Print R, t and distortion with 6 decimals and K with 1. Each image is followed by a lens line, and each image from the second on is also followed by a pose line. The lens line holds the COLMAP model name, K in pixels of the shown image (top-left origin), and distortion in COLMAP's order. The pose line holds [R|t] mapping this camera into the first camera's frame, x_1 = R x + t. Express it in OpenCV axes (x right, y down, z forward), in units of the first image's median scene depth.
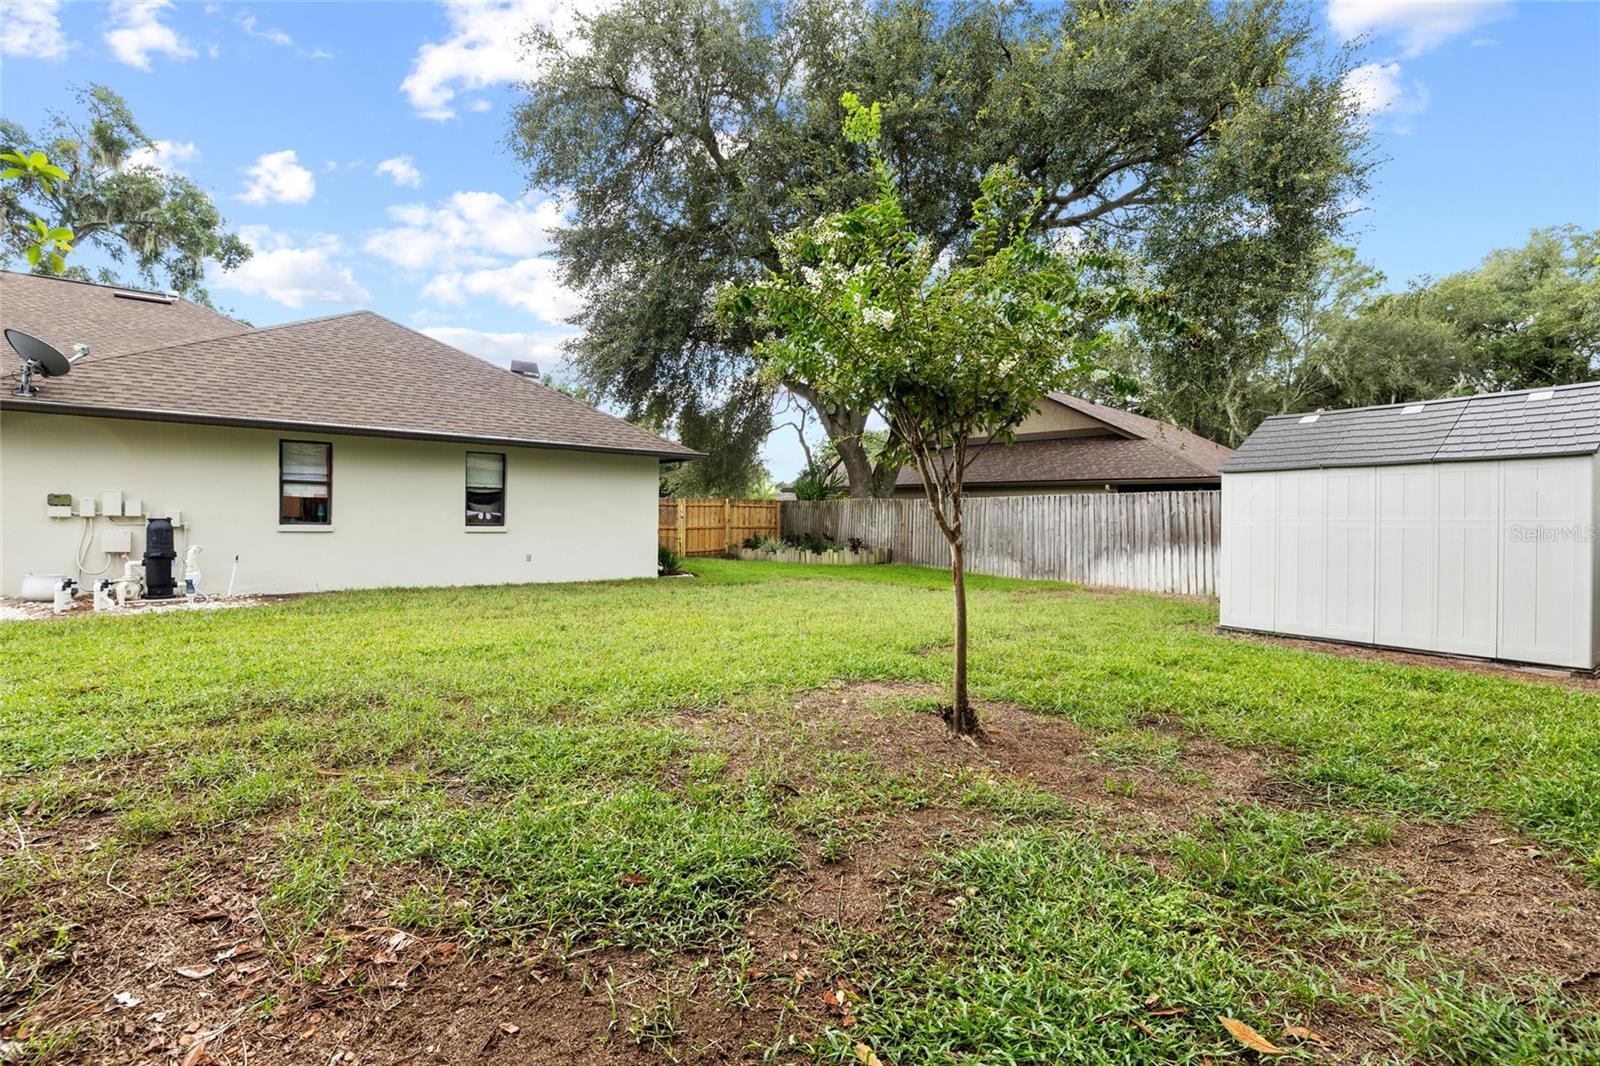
lens RADIAL K [[726.7, 0, 796.6], [0, 726.7, 517.6], [0, 0, 1]] dist [-0.007955, 0.000471]
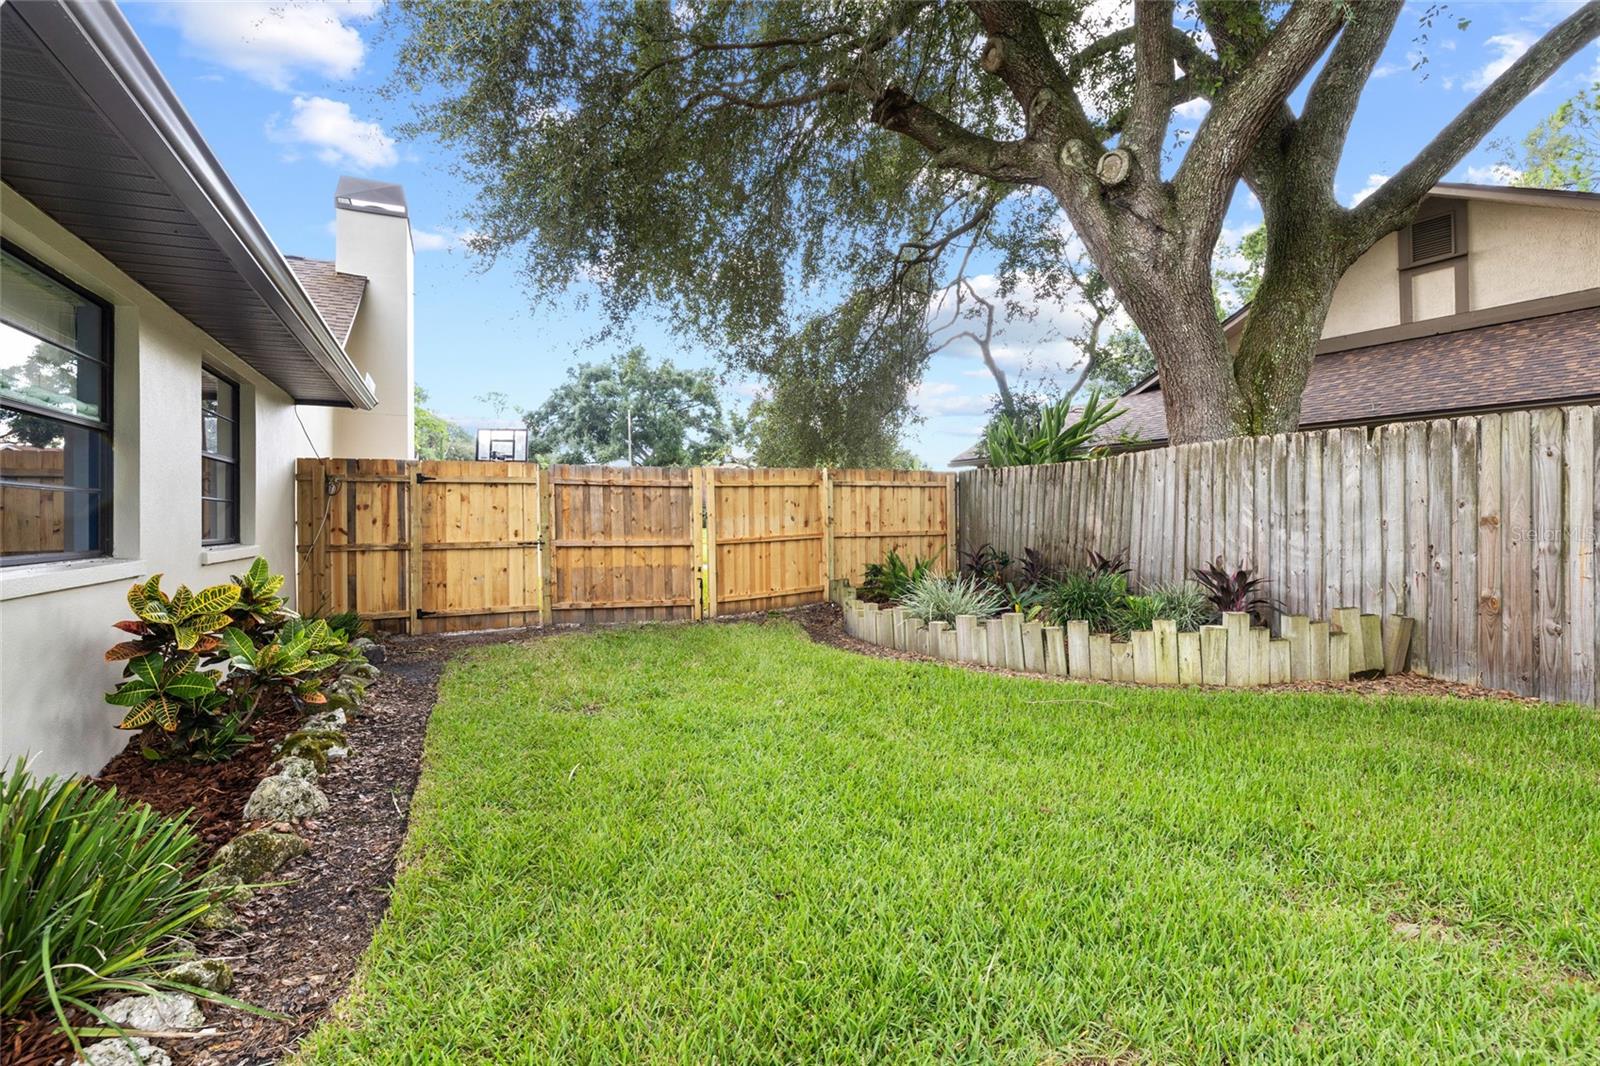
lens RADIAL K [[726.7, 0, 796.6], [0, 726.7, 517.6], [0, 0, 1]] dist [-0.007955, 0.000471]
pose [[0.976208, -0.026551, -0.215205, -0.023042], [0.027208, 0.999630, 0.000090, 0.001972], [0.215123, -0.005943, 0.976569, 0.604132]]
